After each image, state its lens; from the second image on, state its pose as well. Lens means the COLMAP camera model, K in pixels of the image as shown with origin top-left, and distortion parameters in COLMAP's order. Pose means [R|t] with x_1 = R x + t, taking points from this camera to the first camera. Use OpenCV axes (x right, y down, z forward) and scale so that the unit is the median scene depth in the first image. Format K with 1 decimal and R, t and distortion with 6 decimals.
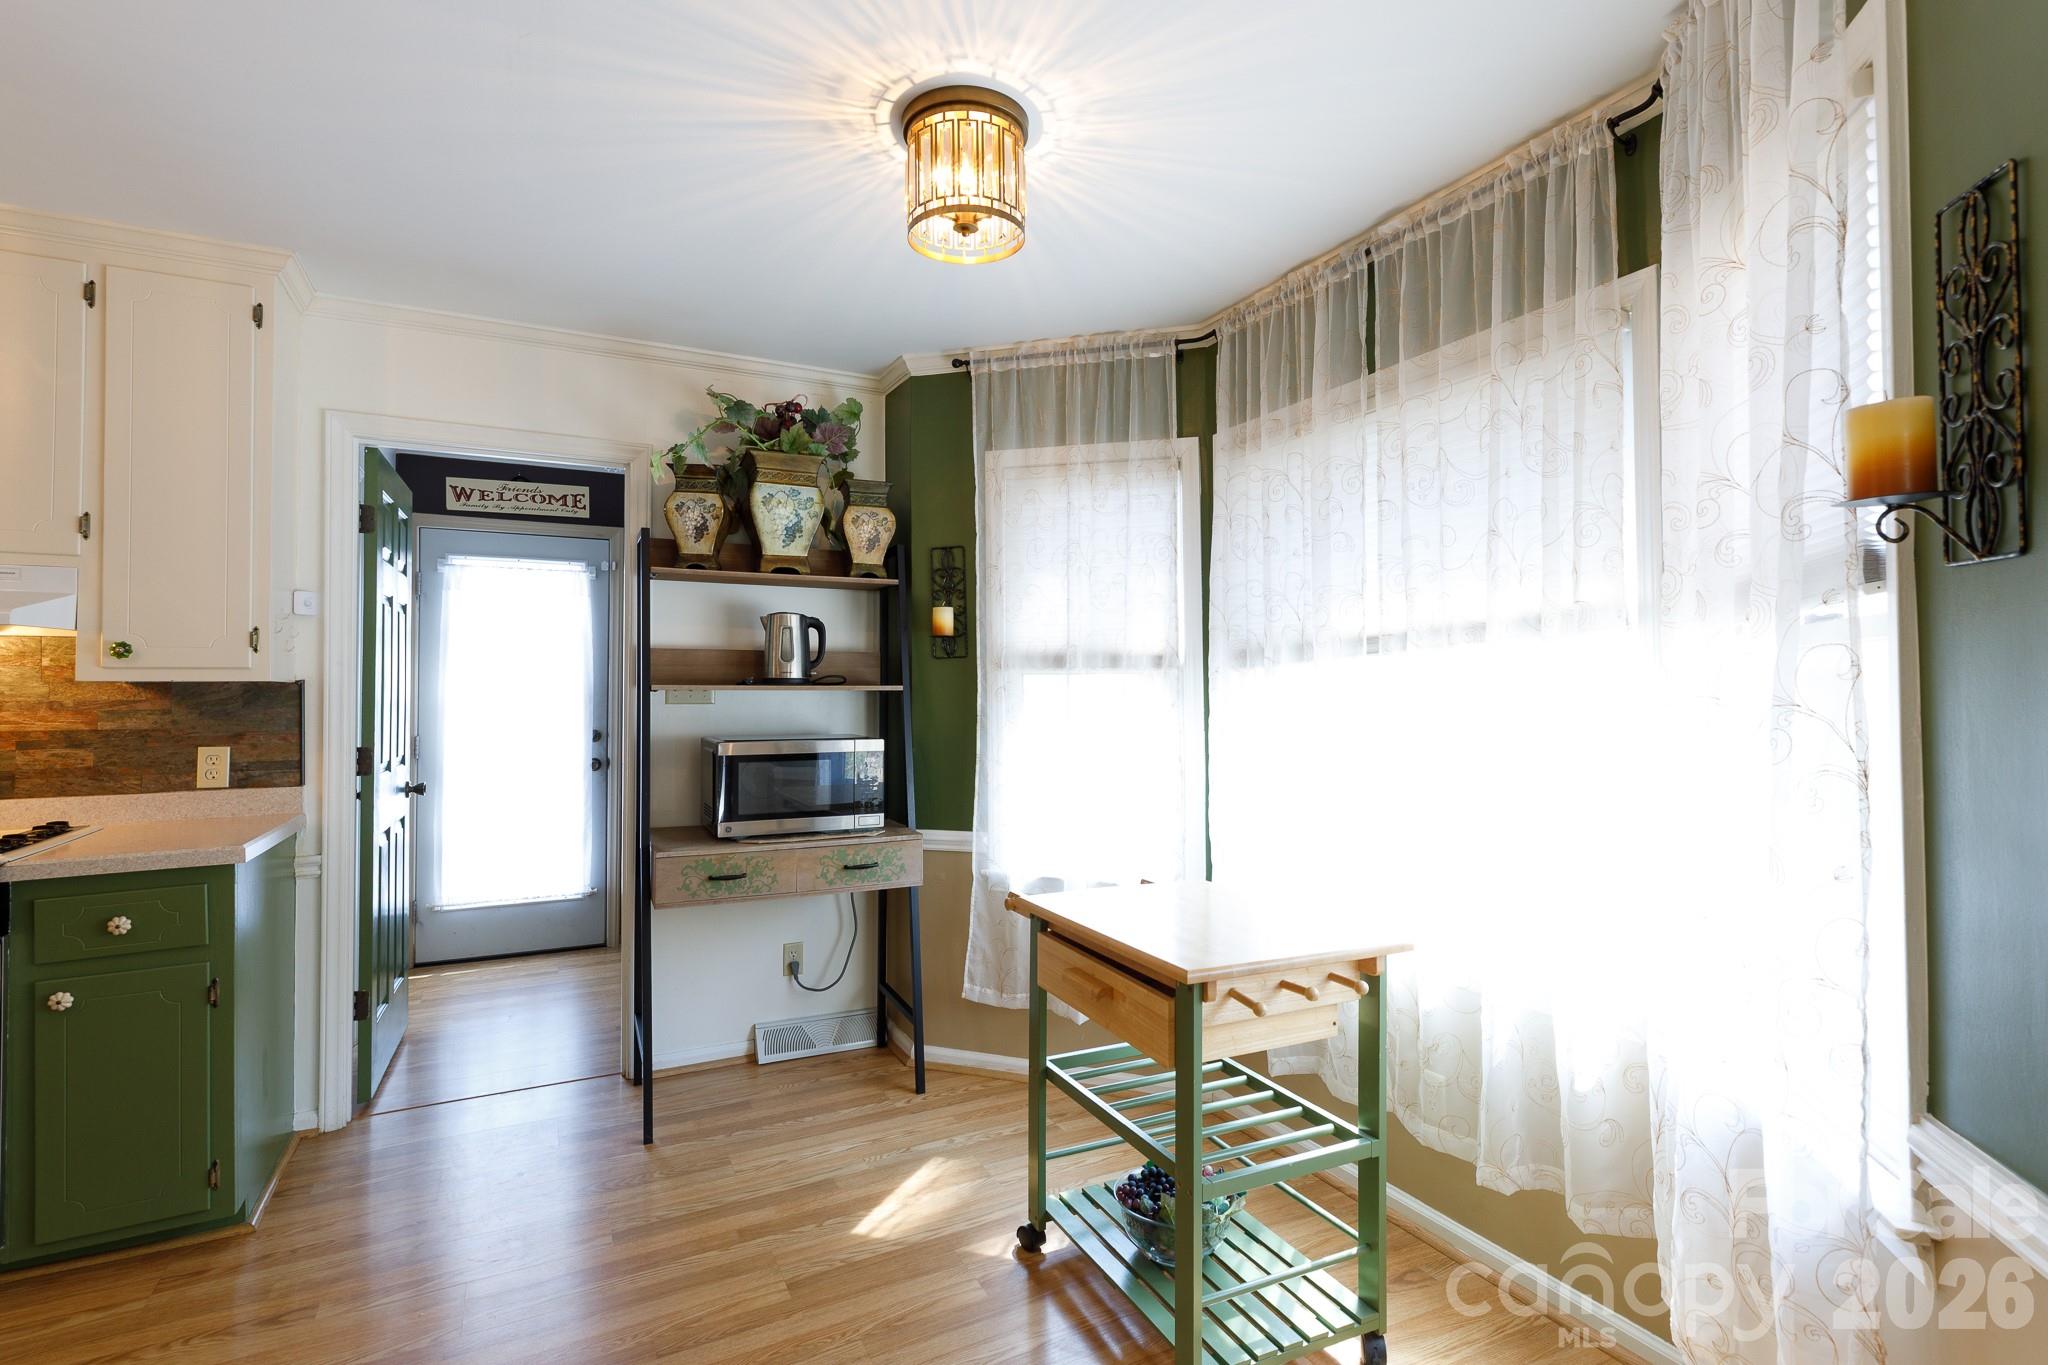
lens RADIAL K [[973.4, 0, 1029.4], [0, 973.4, 670.8], [0, 0, 1]] dist [0.002376, -0.000178]
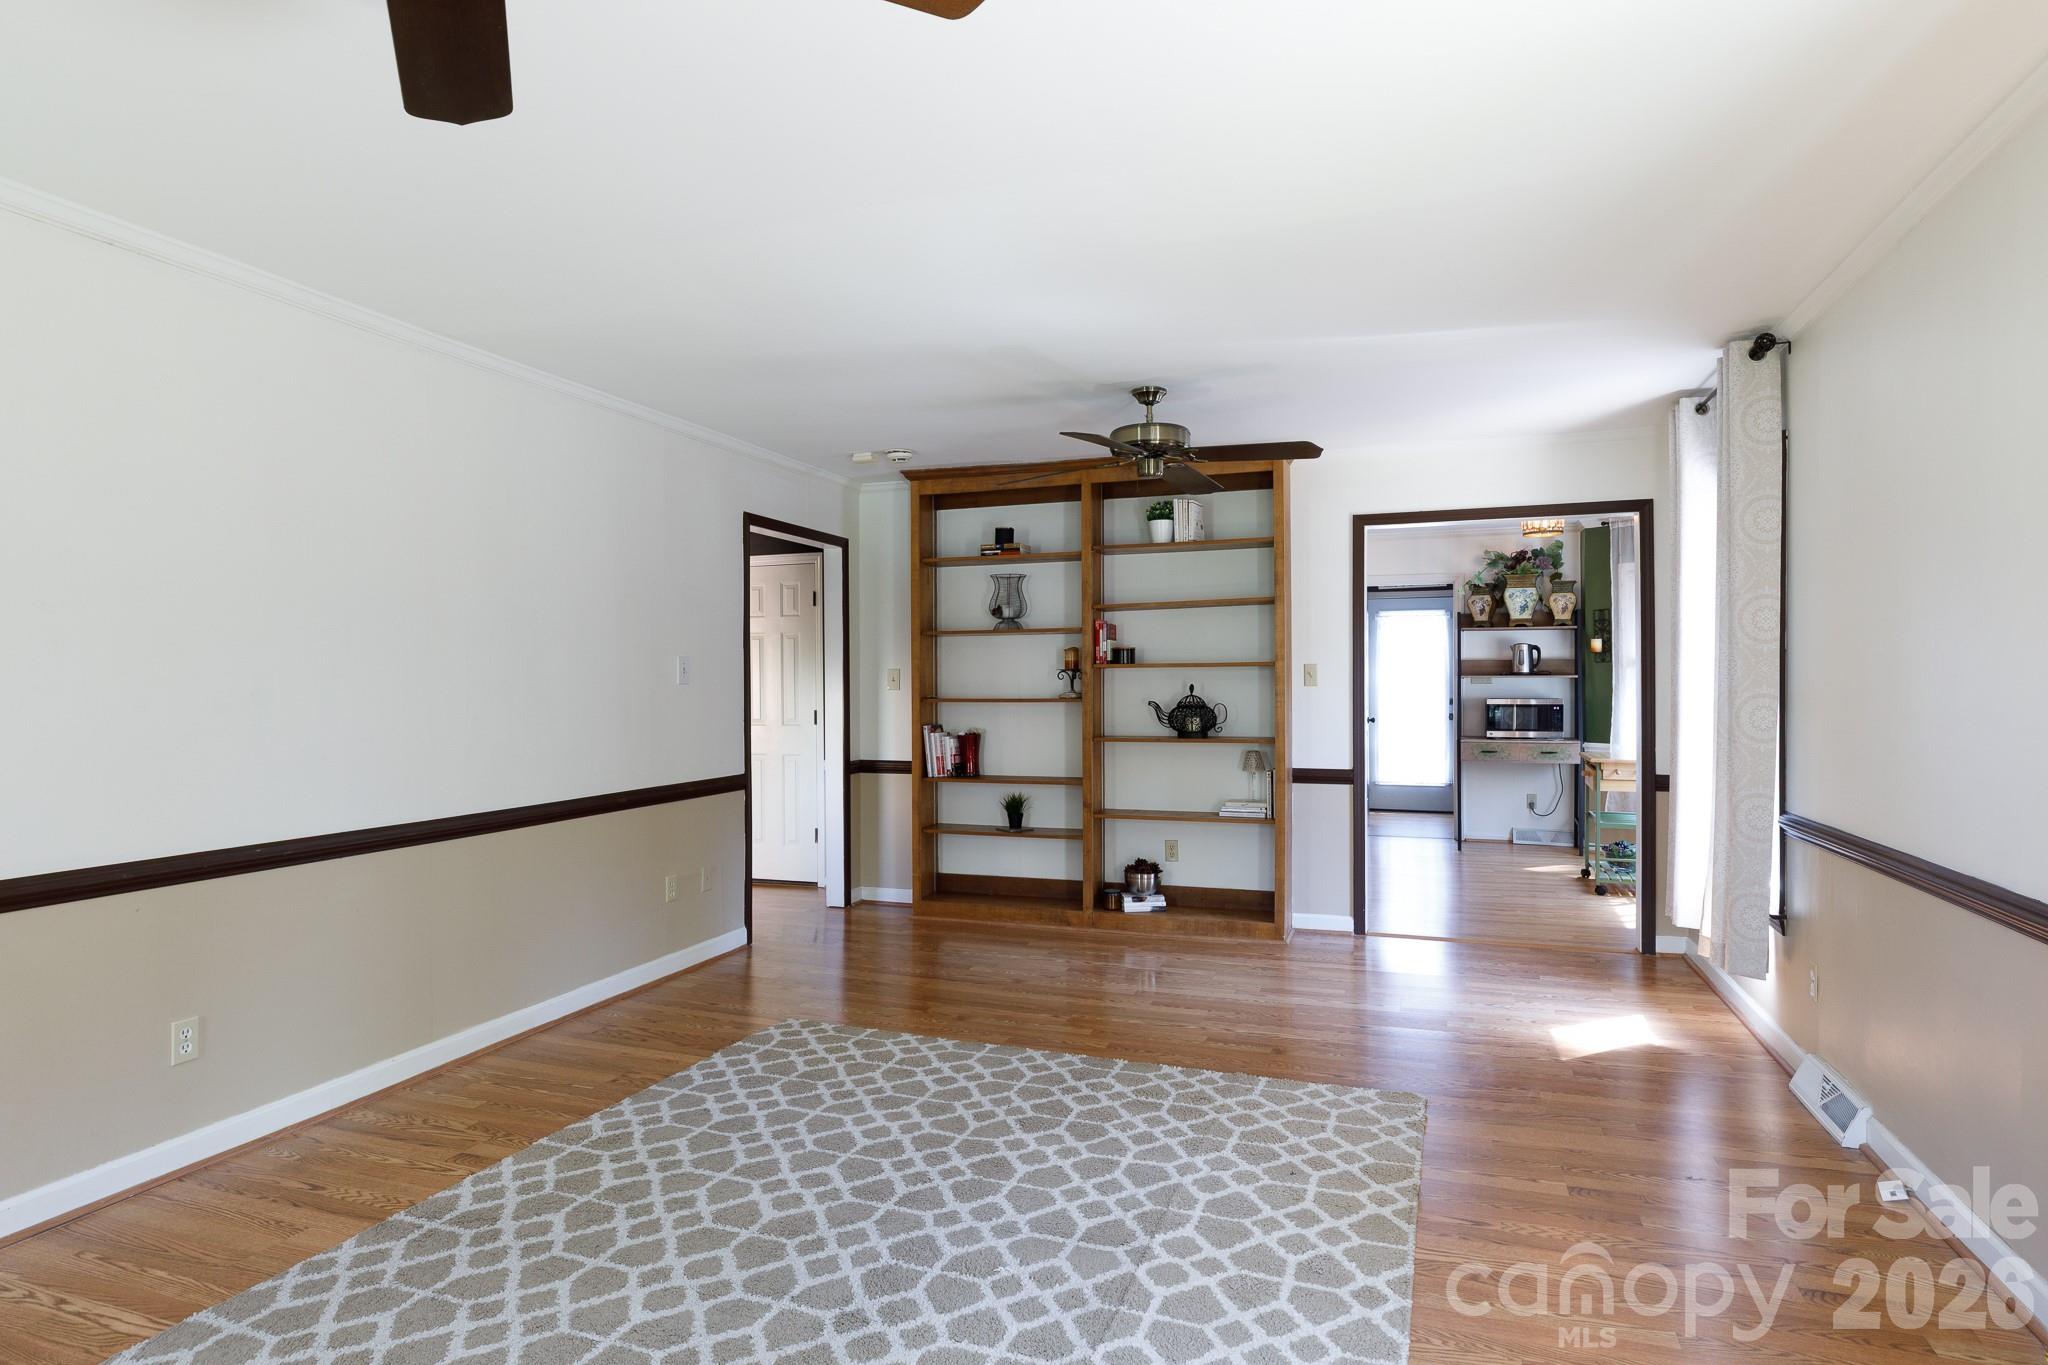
lens RADIAL K [[1112.6, 0, 1021.8], [0, 1112.6, 678.3], [0, 0, 1]] dist [0.003949, 0.000252]
pose [[0.672040, 0.002018, -0.740512, 0.925124], [0.015711, 0.999732, 0.016983, -0.042458], [0.740348, -0.023048, 0.671828, -1.673173]]
